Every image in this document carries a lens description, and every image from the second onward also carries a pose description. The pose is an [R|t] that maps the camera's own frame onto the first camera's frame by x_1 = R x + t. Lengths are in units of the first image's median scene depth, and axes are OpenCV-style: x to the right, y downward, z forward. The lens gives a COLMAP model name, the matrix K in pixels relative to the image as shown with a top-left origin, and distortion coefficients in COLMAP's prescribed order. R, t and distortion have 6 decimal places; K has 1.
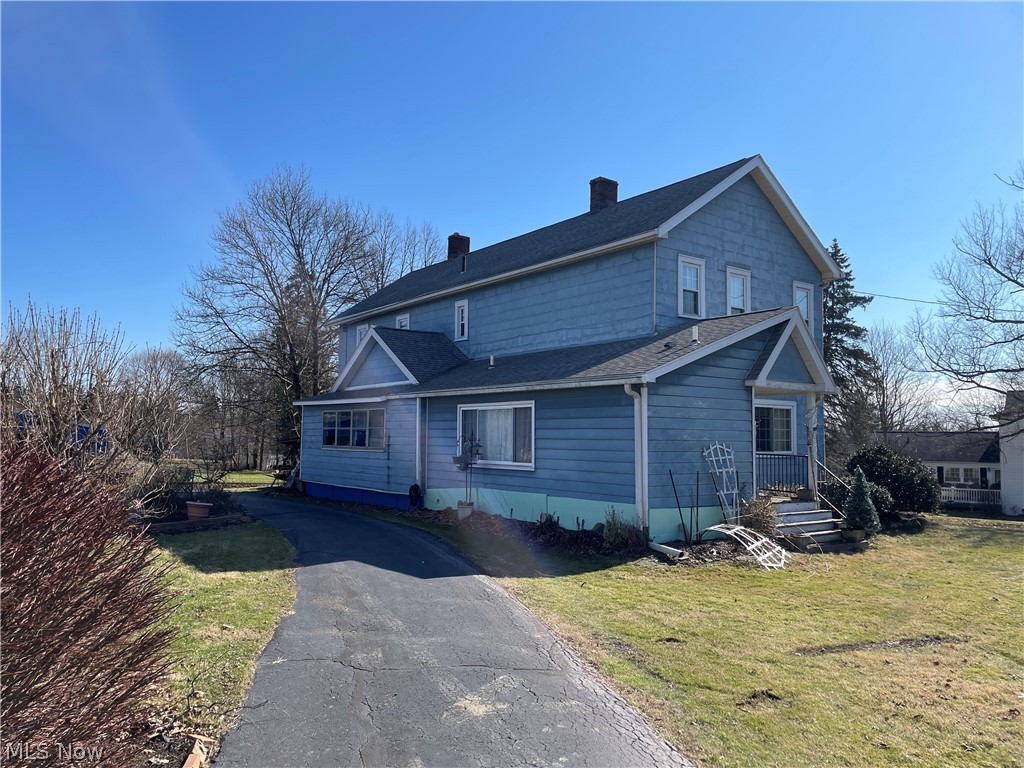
lens RADIAL K [[778.0, 0, 510.0], [0, 778.0, 393.8], [0, 0, 1]] dist [0.062464, -0.060355]
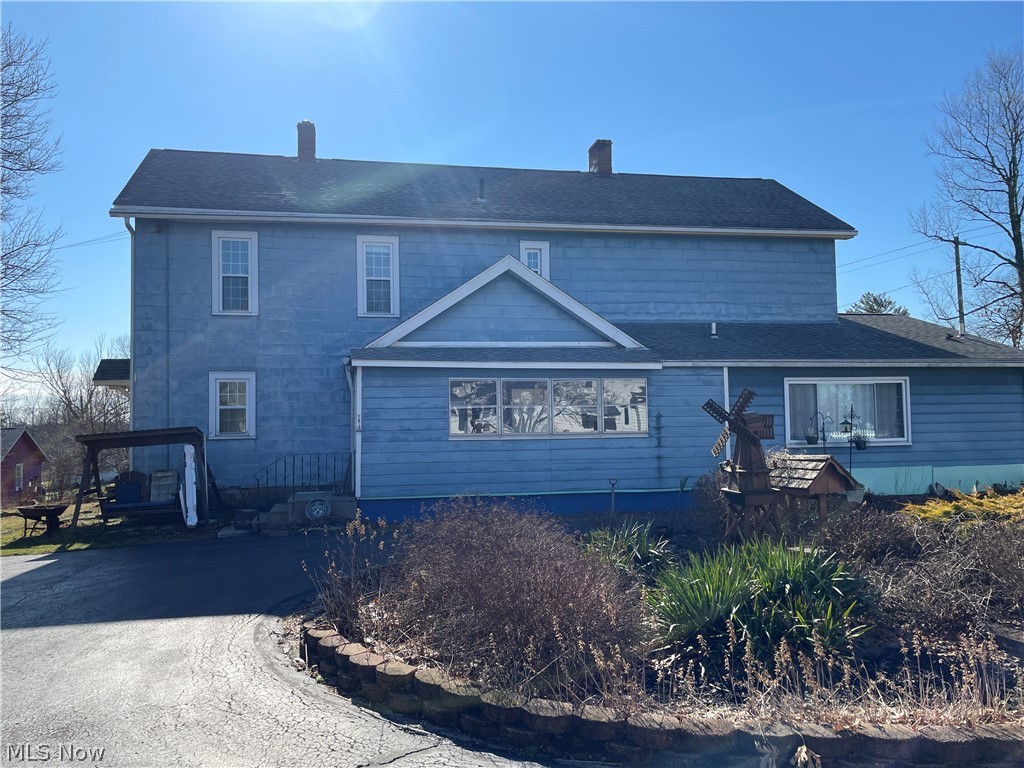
lens RADIAL K [[778.0, 0, 509.8], [0, 778.0, 381.7], [0, 0, 1]] dist [0.062464, -0.060355]
pose [[0.433517, 0.033710, 0.900515, -0.904337], [-0.029833, 0.999289, -0.023045, 0.043706], [-0.900652, -0.016874, 0.434214, 0.813953]]
